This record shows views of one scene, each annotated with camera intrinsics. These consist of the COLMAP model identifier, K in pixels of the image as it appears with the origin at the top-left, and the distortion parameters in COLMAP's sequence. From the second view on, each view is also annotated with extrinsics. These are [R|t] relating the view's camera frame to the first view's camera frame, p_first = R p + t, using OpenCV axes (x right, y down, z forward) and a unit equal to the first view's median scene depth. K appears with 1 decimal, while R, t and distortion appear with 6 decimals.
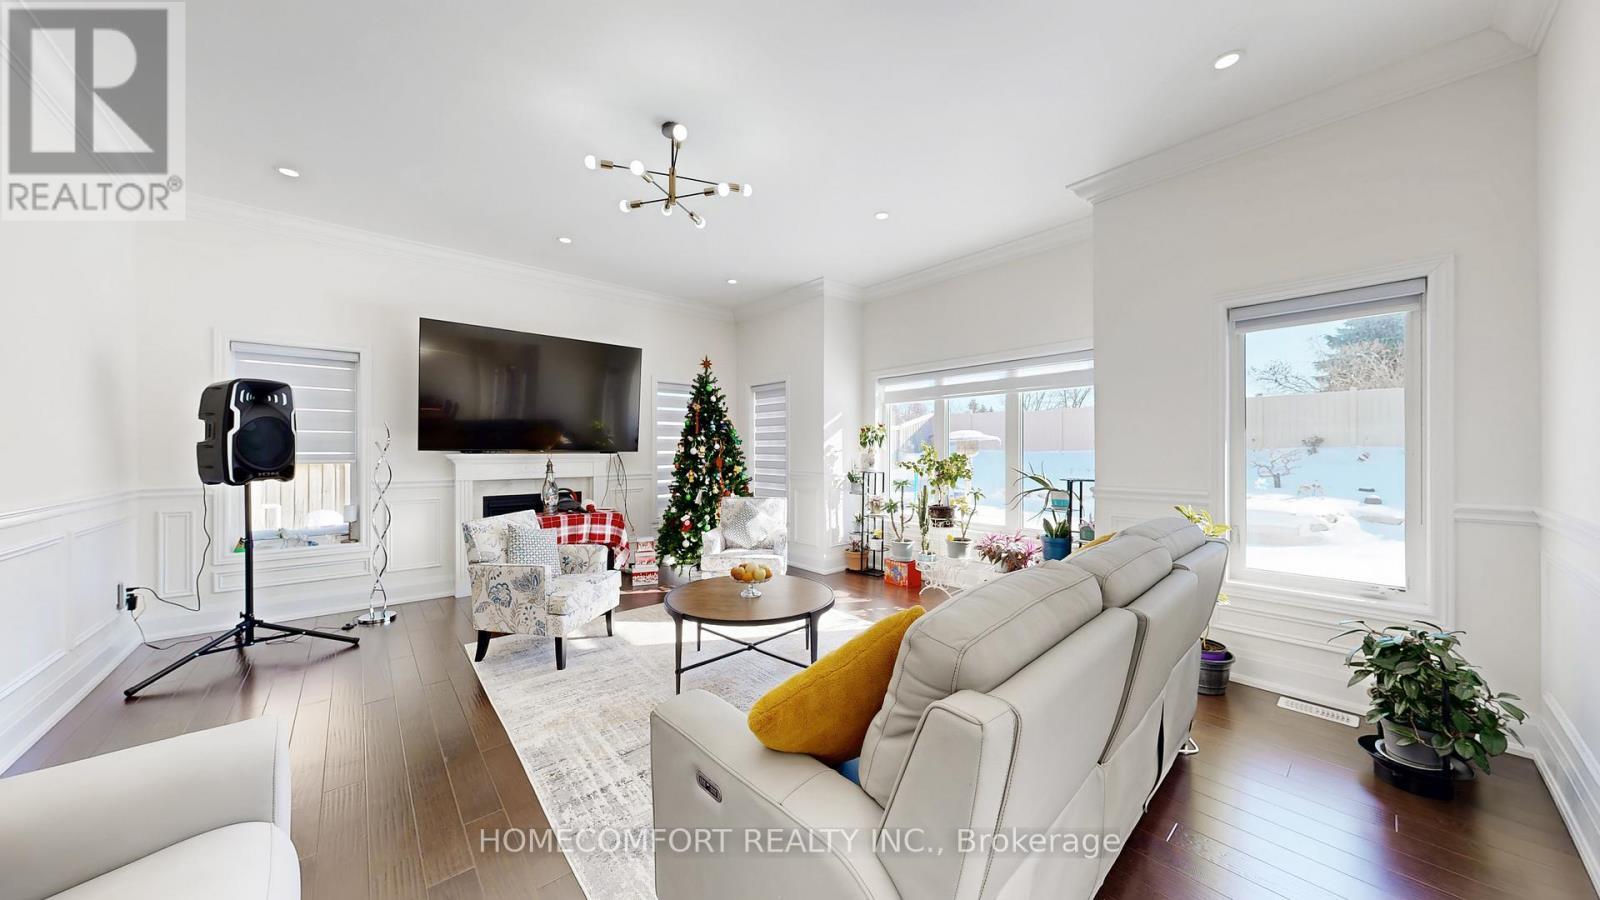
lens RADIAL K [[511.5, 0, 788.2], [0, 511.5, 451.0], [0, 0, 1]] dist [-0.000577, -0.000005]
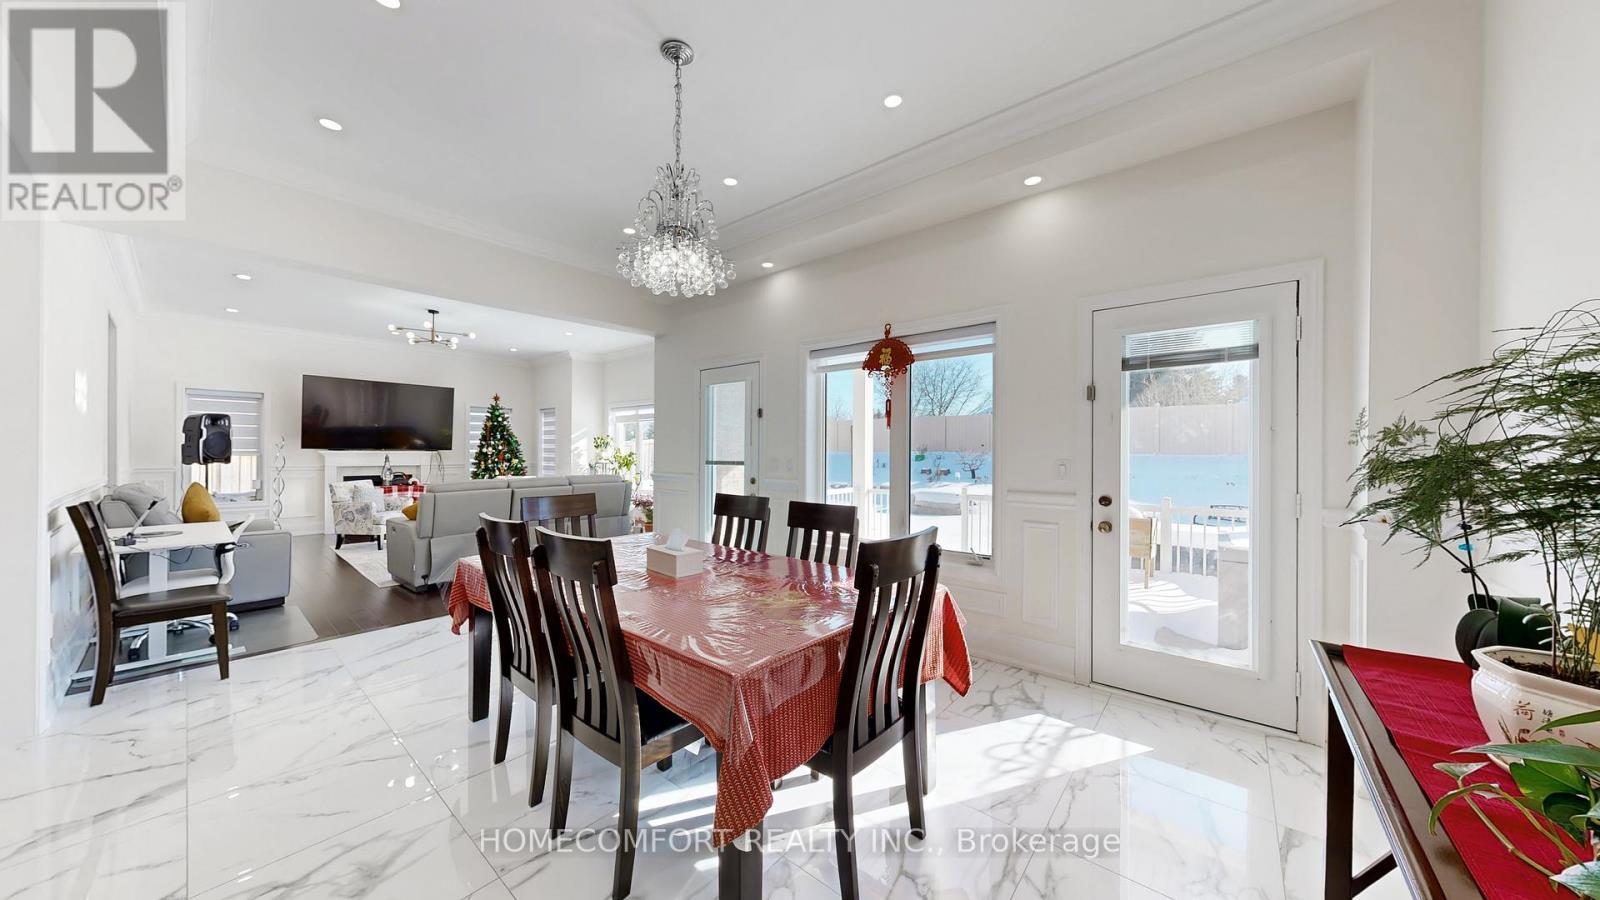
lens RADIAL K [[534.9, 0, 800.0], [0, 534.9, 450.0], [0, 0, 1]] dist [0.014184, -0.000032]
pose [[0.989535, 0.006594, 0.144145, 0.658430], [-0.006012, 0.999972, -0.004474, 0.001178], [-0.144171, 0.003561, 0.989546, -1.016861]]
